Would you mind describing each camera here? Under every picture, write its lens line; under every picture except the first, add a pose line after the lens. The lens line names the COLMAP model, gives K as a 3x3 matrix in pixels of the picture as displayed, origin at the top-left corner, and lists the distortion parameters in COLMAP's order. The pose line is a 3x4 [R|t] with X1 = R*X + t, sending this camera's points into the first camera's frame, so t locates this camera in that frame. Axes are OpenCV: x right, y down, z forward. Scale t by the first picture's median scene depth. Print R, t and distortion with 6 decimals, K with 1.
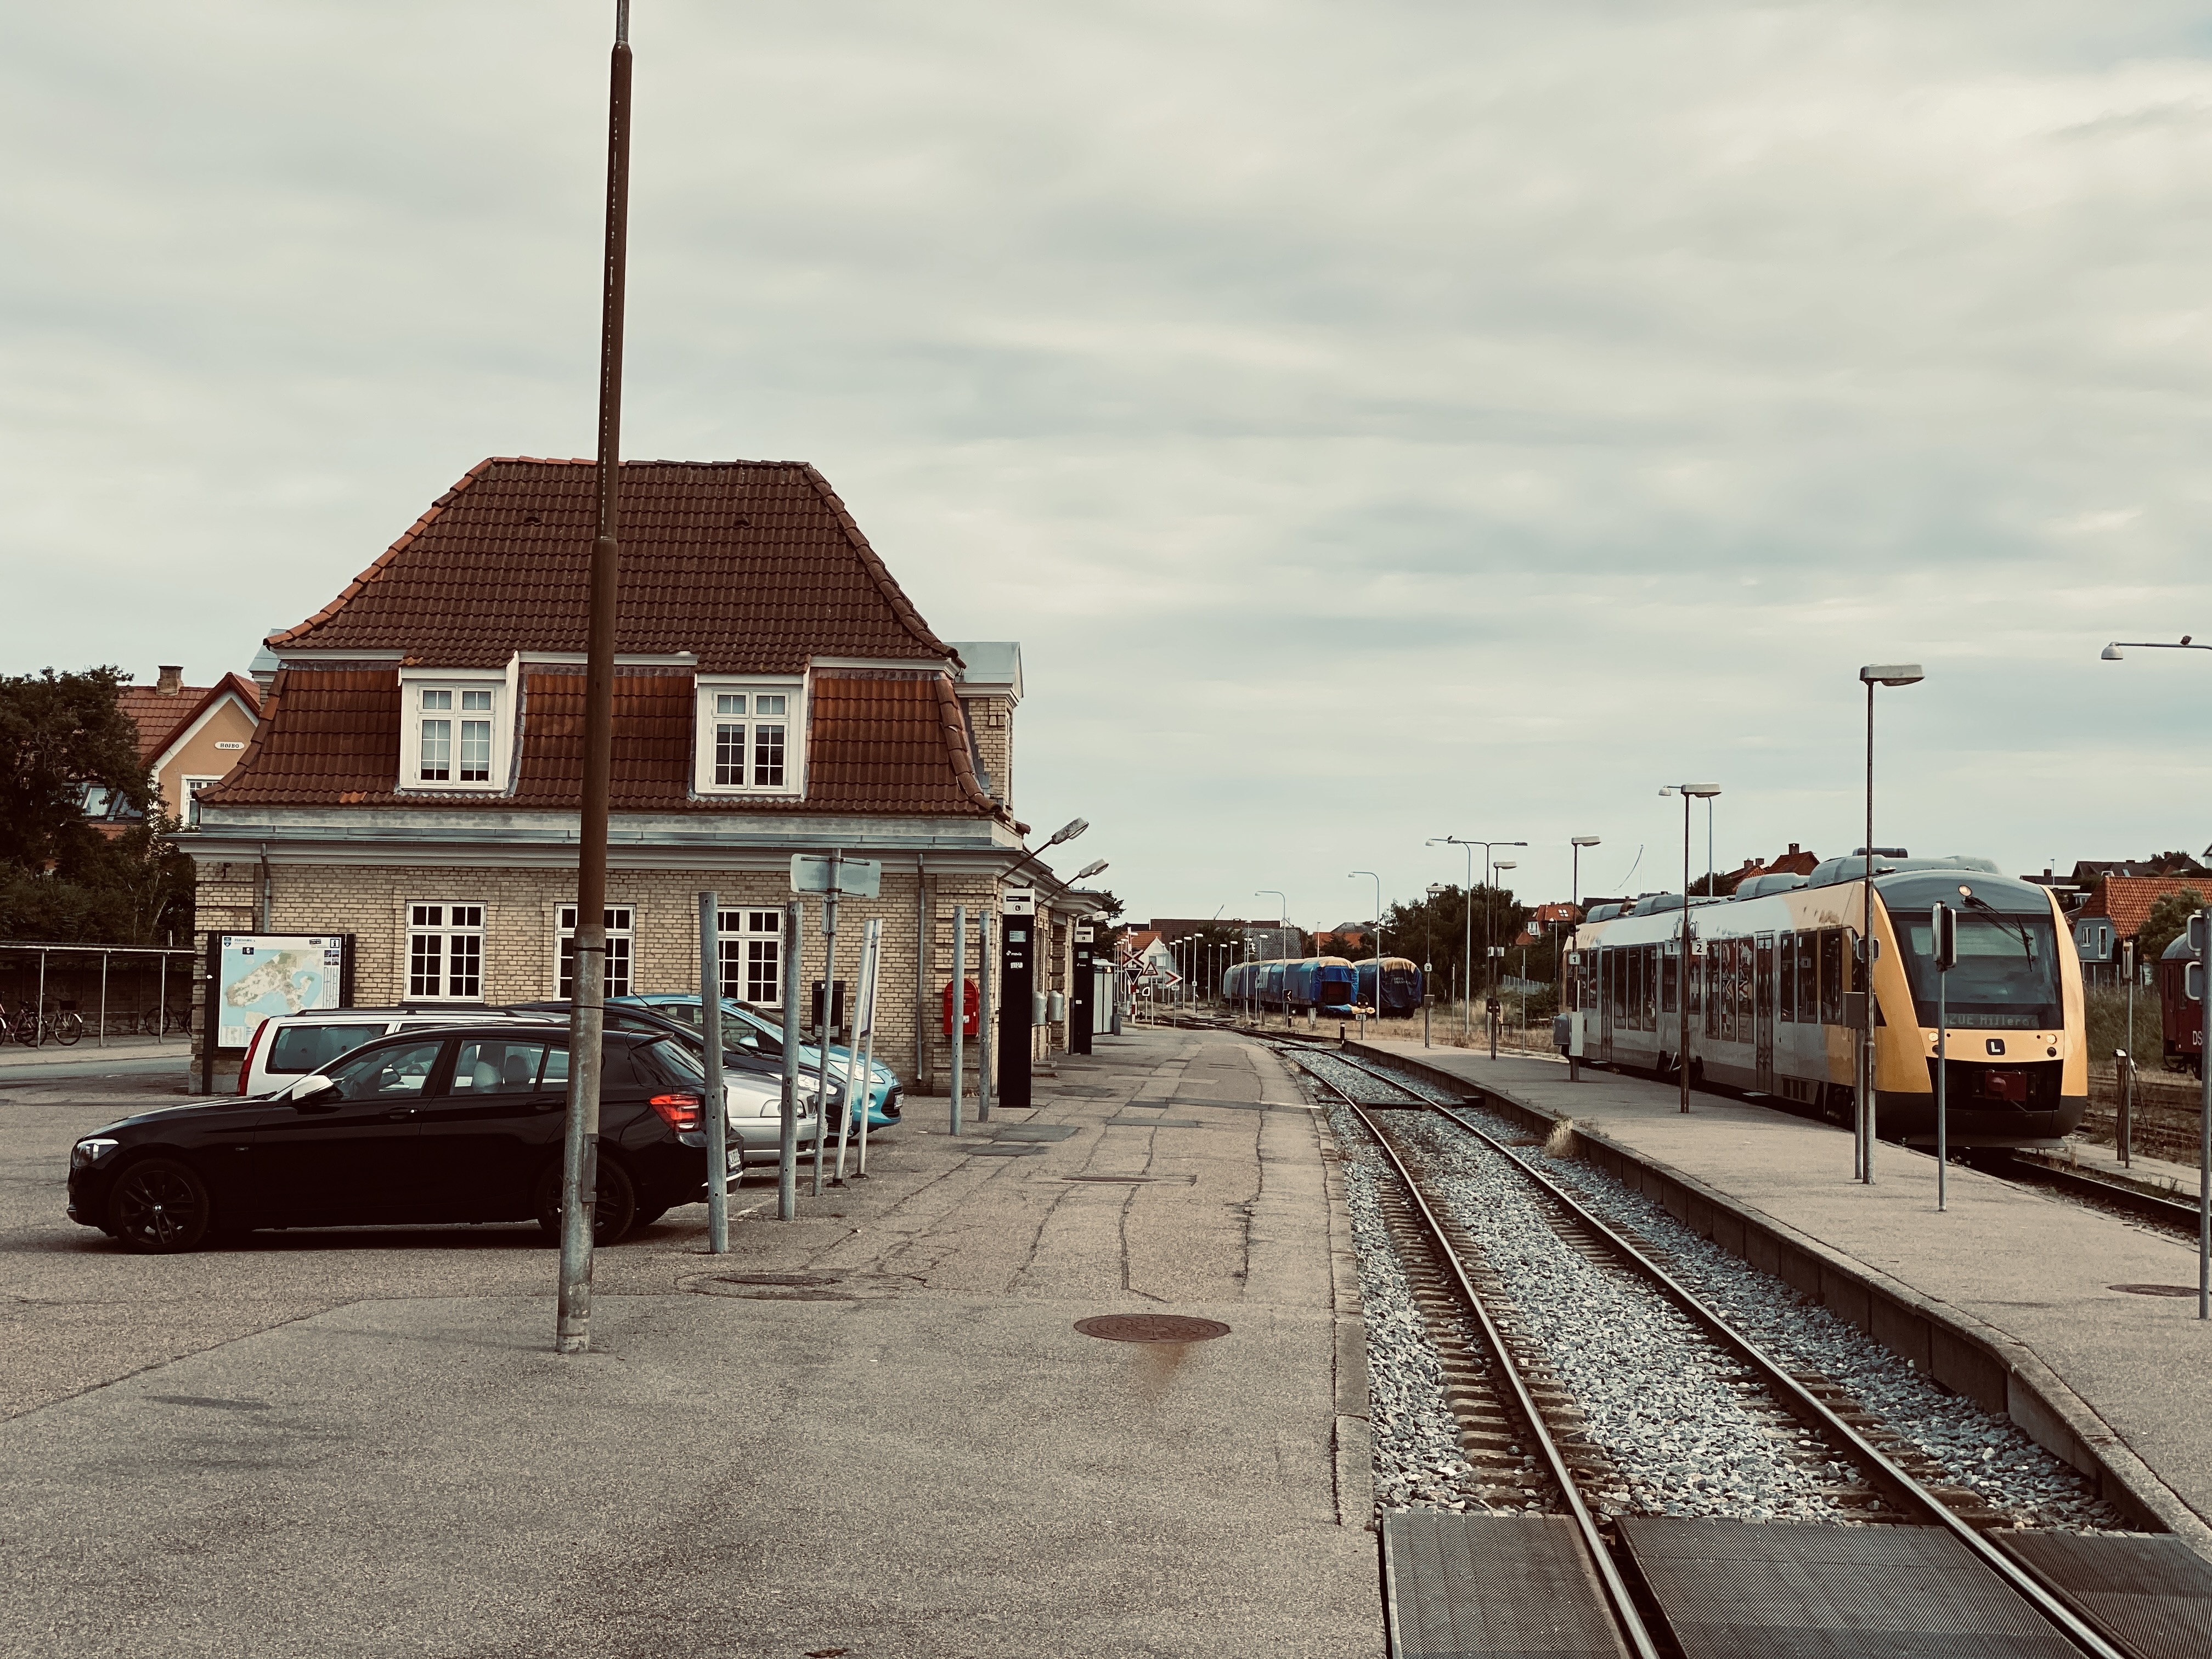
lens RADIAL K [[3477.7, 0, 1082.3], [0, 3477.7, 750.1], [0, 0, 1]] dist [0.111233, 0.049672]
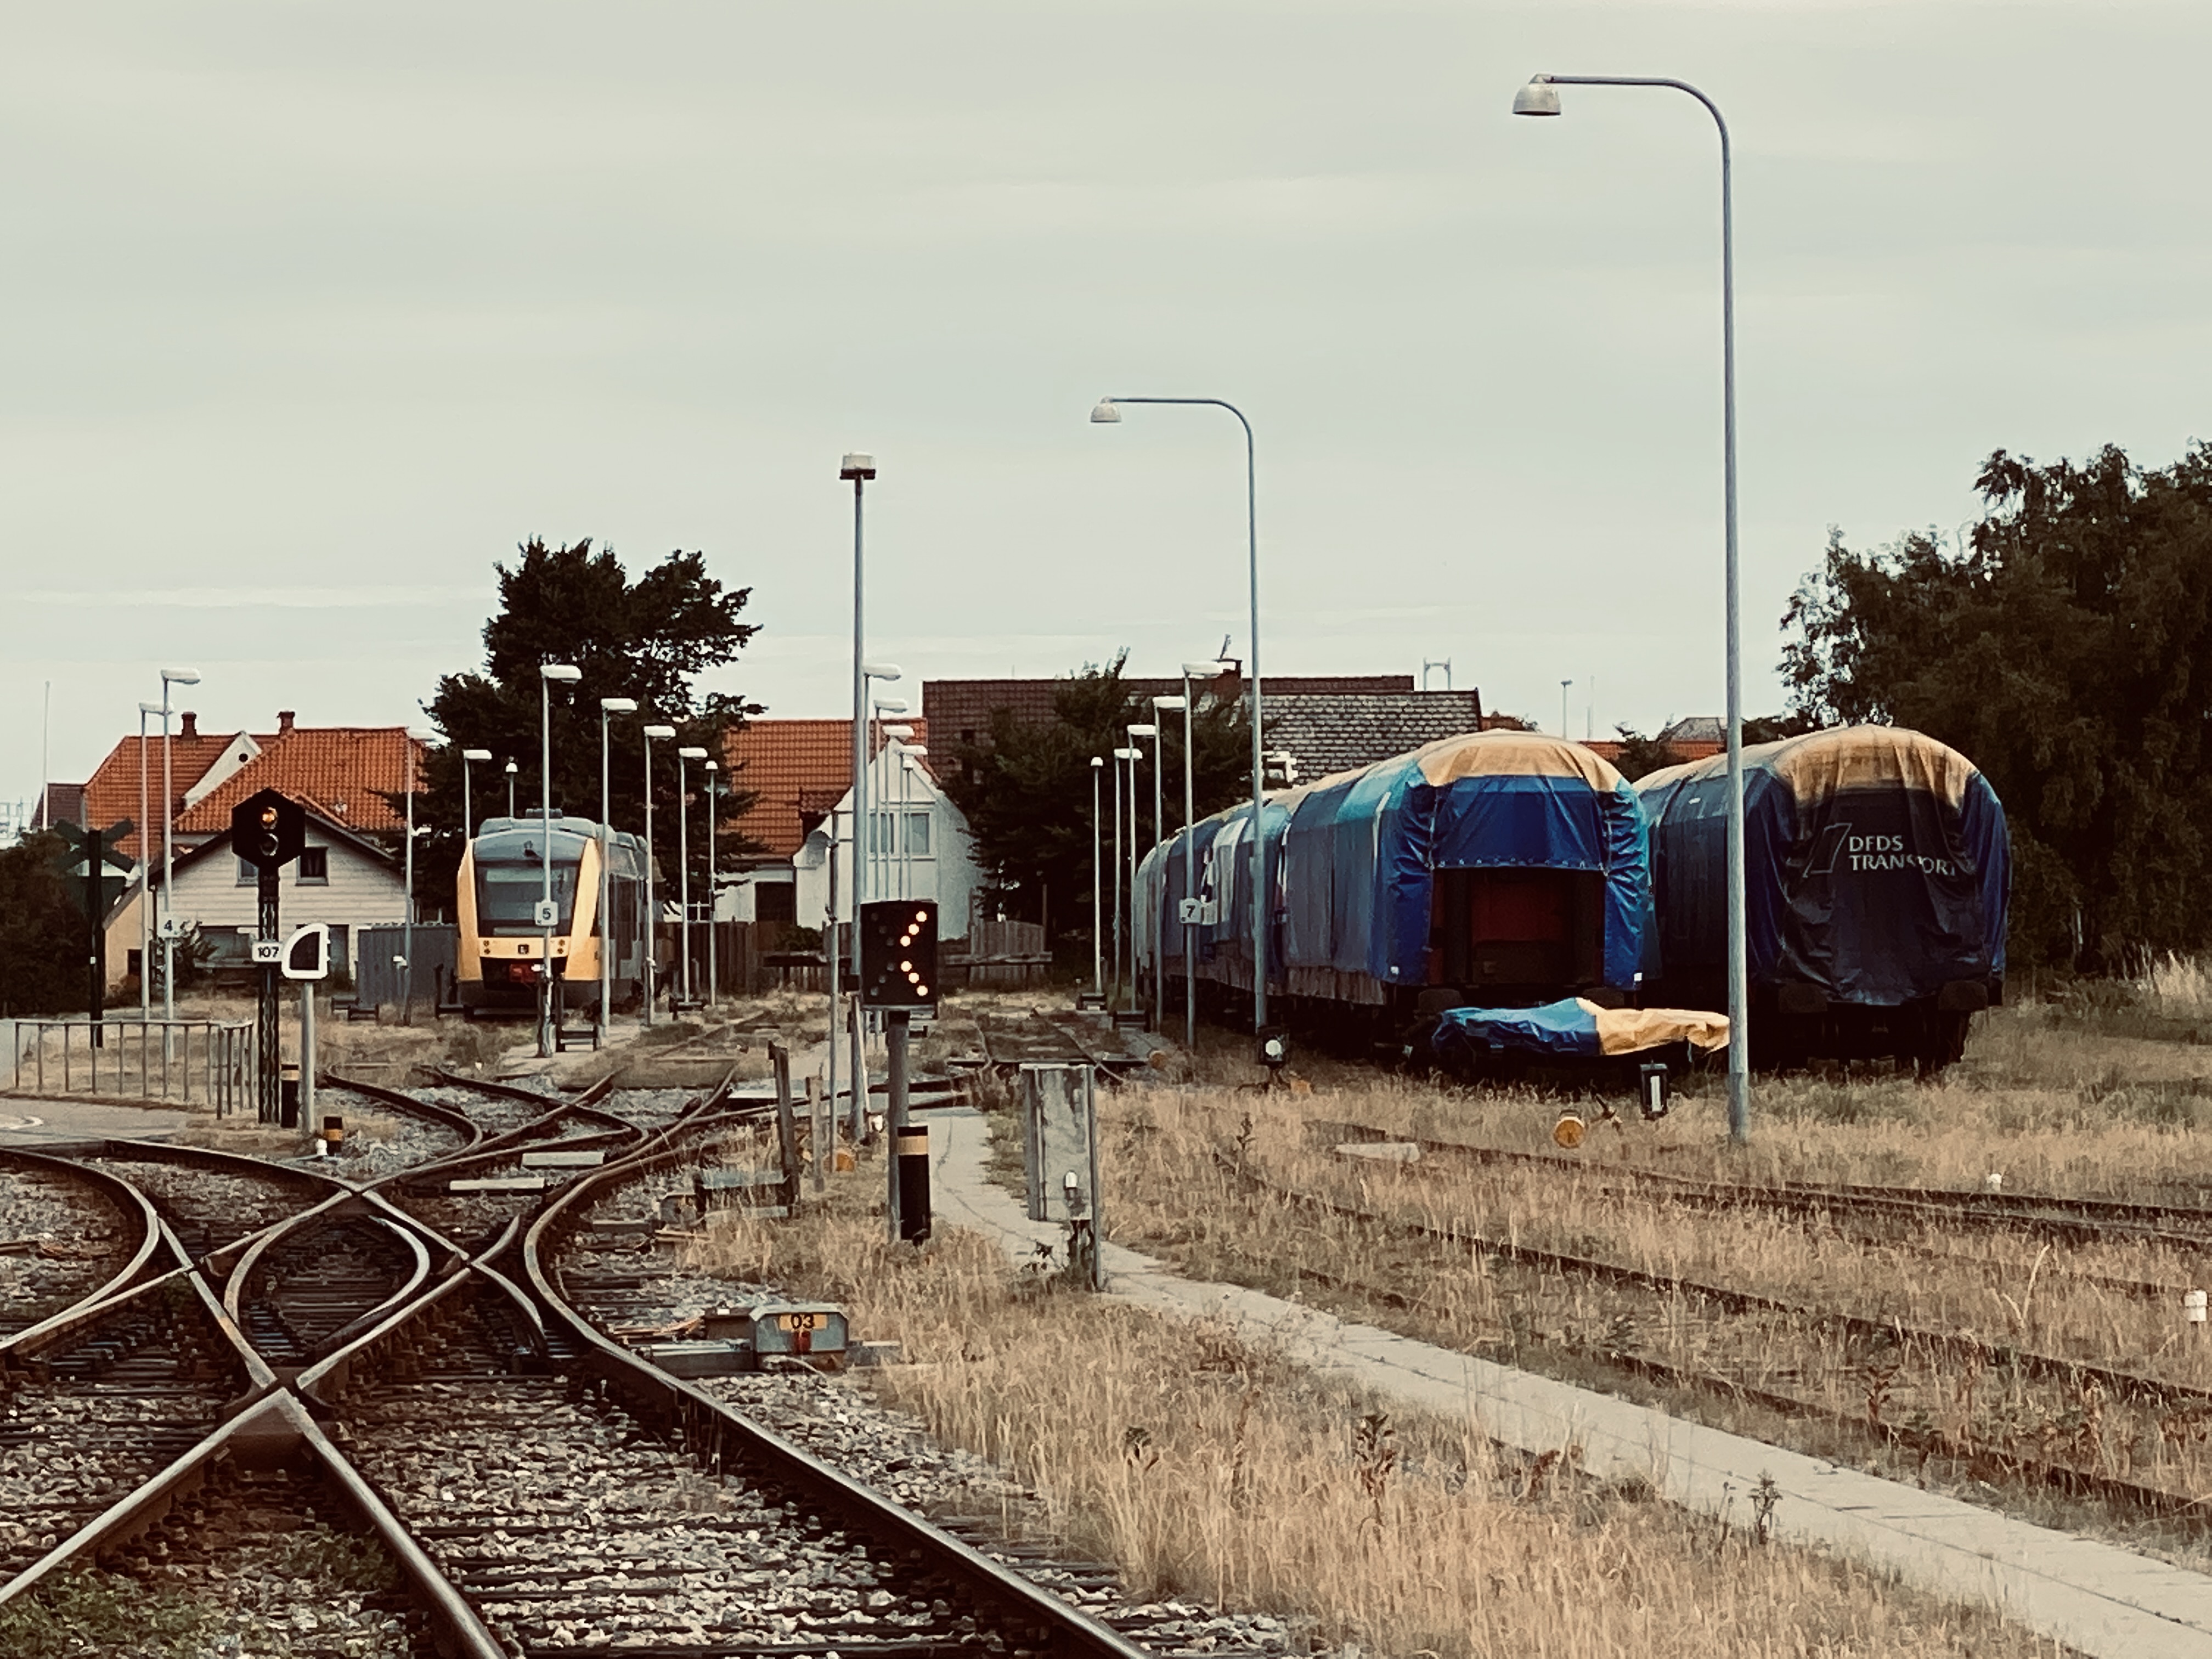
lens RADIAL K [[9687.9, 0, 1110.0], [0, 9687.9, 828.0], [0, 0, 1]] dist [0.204816, 3.117738]
pose [[0.999599, -0.024660, 0.013894, 0.038138], [0.023849, 0.998159, 0.055774, 0.030732], [-0.015244, -0.055420, 0.998347, 0.428787]]
